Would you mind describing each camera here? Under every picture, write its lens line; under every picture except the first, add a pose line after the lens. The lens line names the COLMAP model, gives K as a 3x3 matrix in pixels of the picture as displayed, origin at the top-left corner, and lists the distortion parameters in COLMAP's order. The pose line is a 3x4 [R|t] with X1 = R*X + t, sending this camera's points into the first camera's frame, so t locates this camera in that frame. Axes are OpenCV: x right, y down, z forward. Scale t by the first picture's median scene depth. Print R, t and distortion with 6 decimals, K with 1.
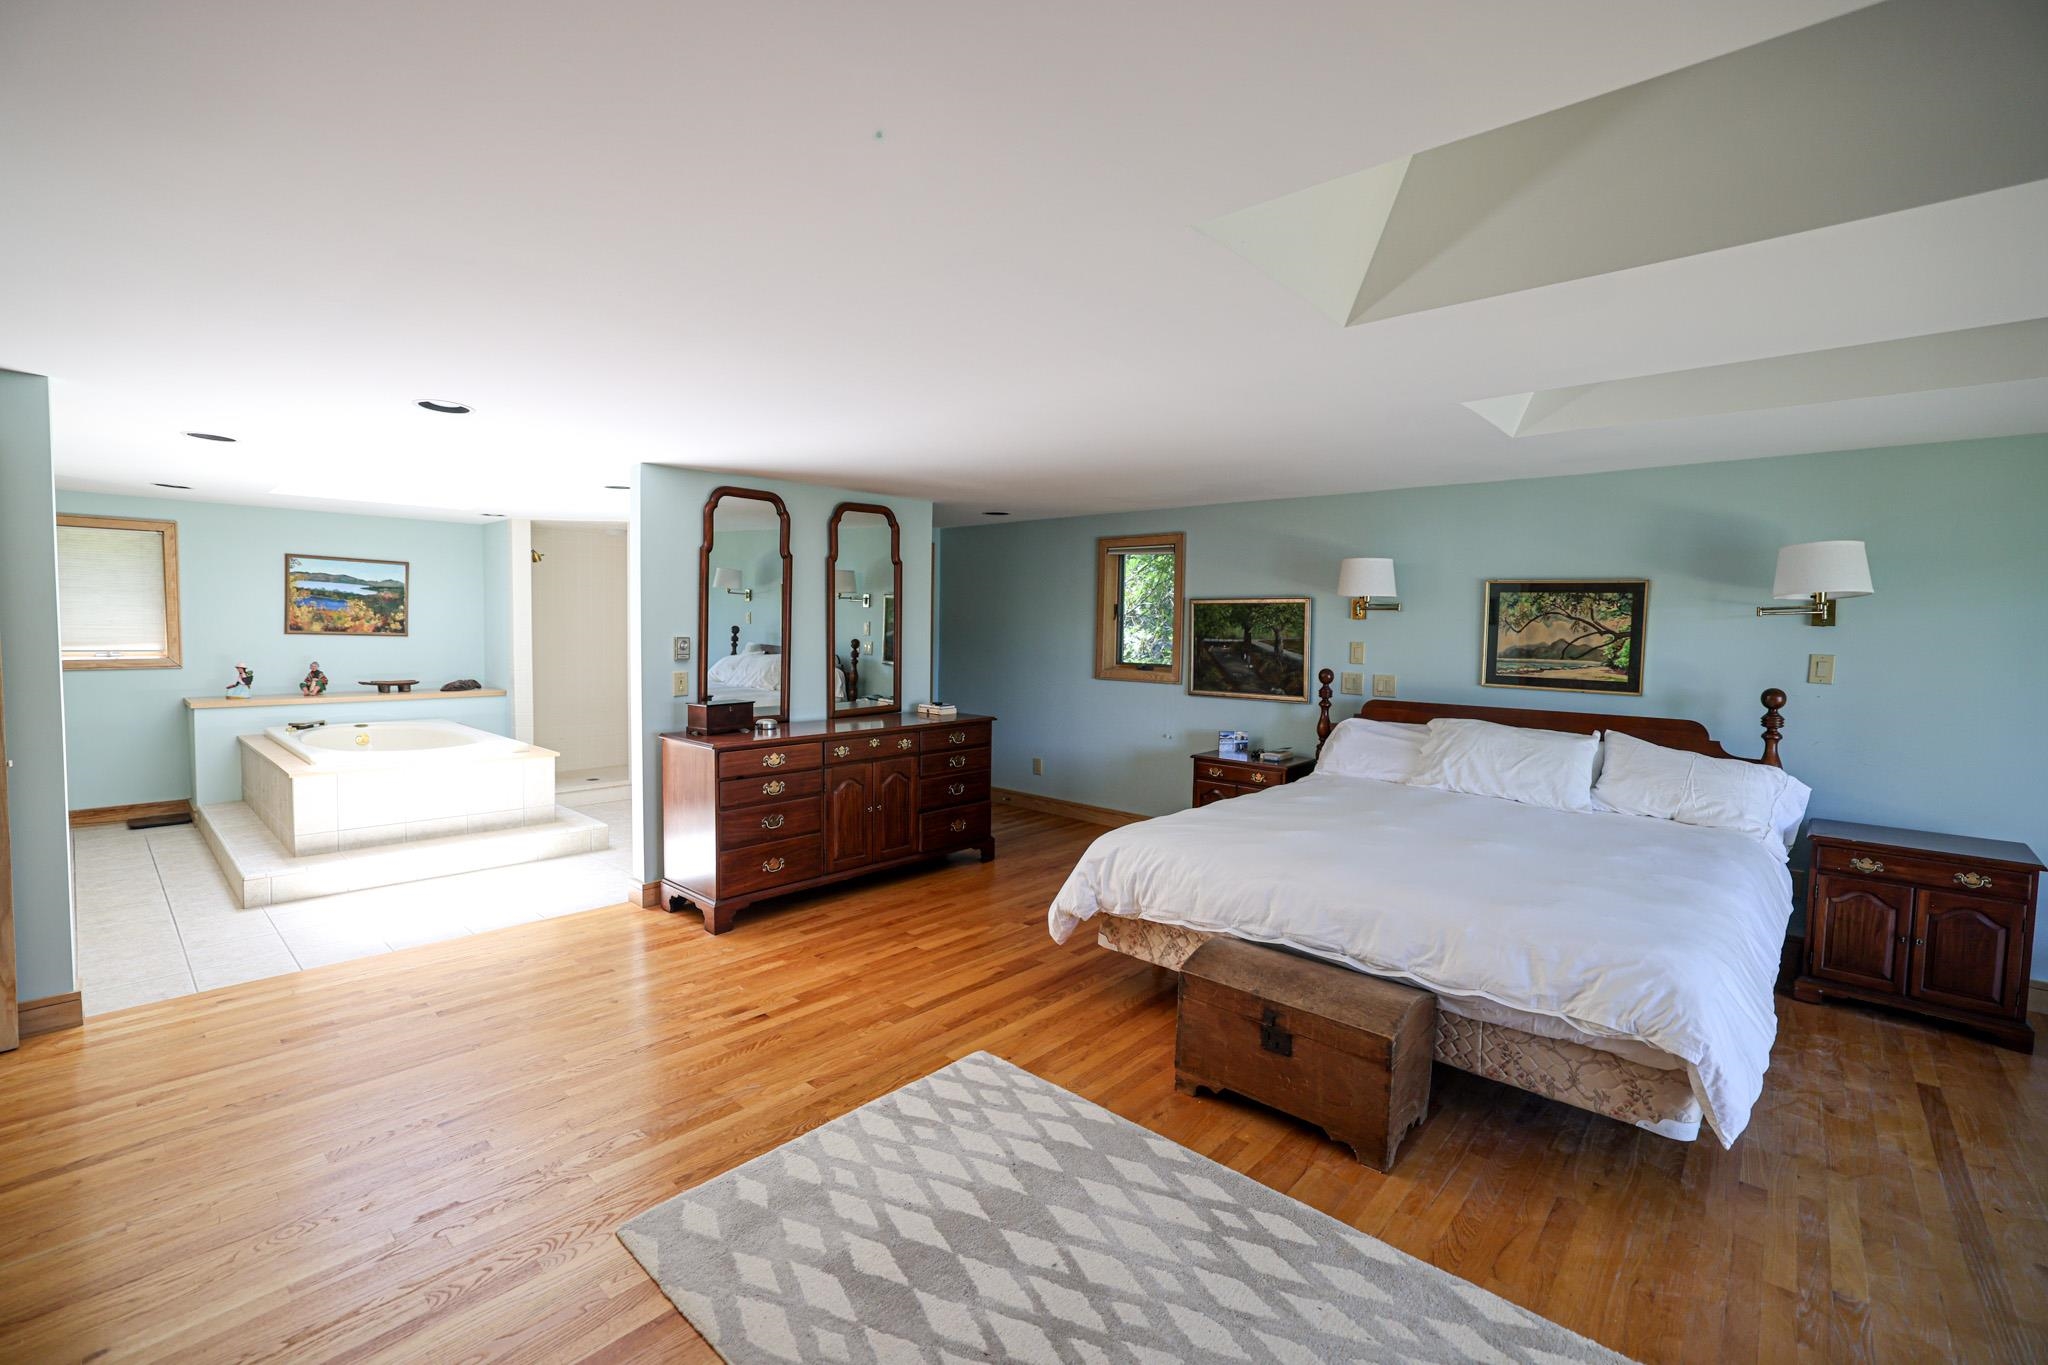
lens RADIAL K [[887.0, 0, 1016.7], [0, 887.0, 670.6], [0, 0, 1]] dist [-0.012887, -0.000058]
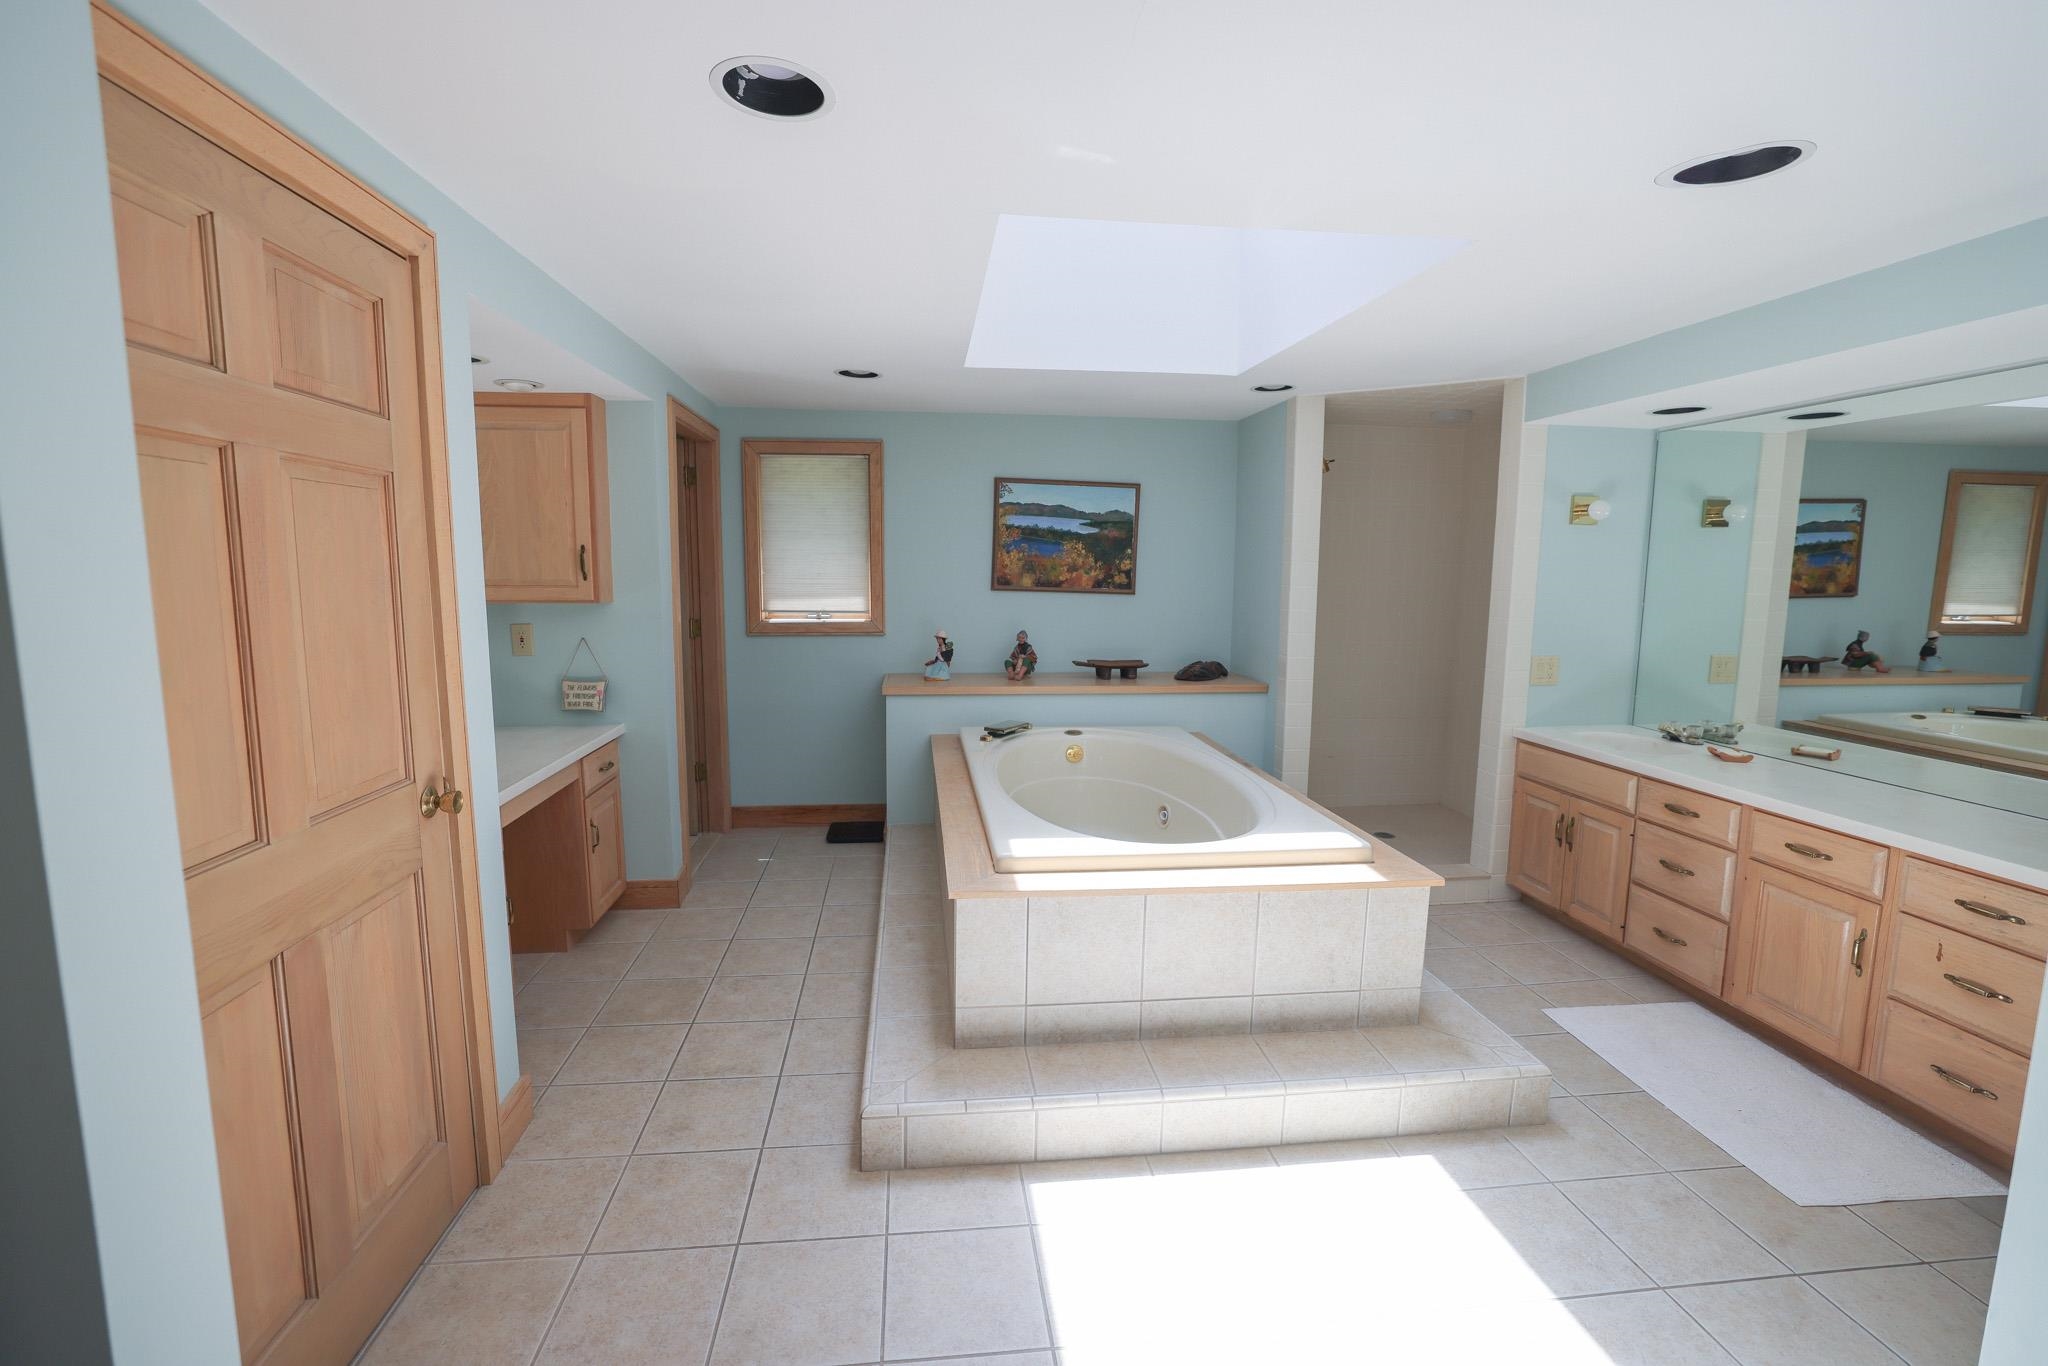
lens RADIAL K [[887.0, 0, 1018.7], [0, 887.0, 676.3], [0, 0, 1]] dist [-0.012887, -0.000058]
pose [[0.757755, 0.071067, -0.648658, -0.335503], [-0.029406, 0.996761, 0.074853, -0.026175], [0.651876, -0.037646, 0.757390, 0.456007]]
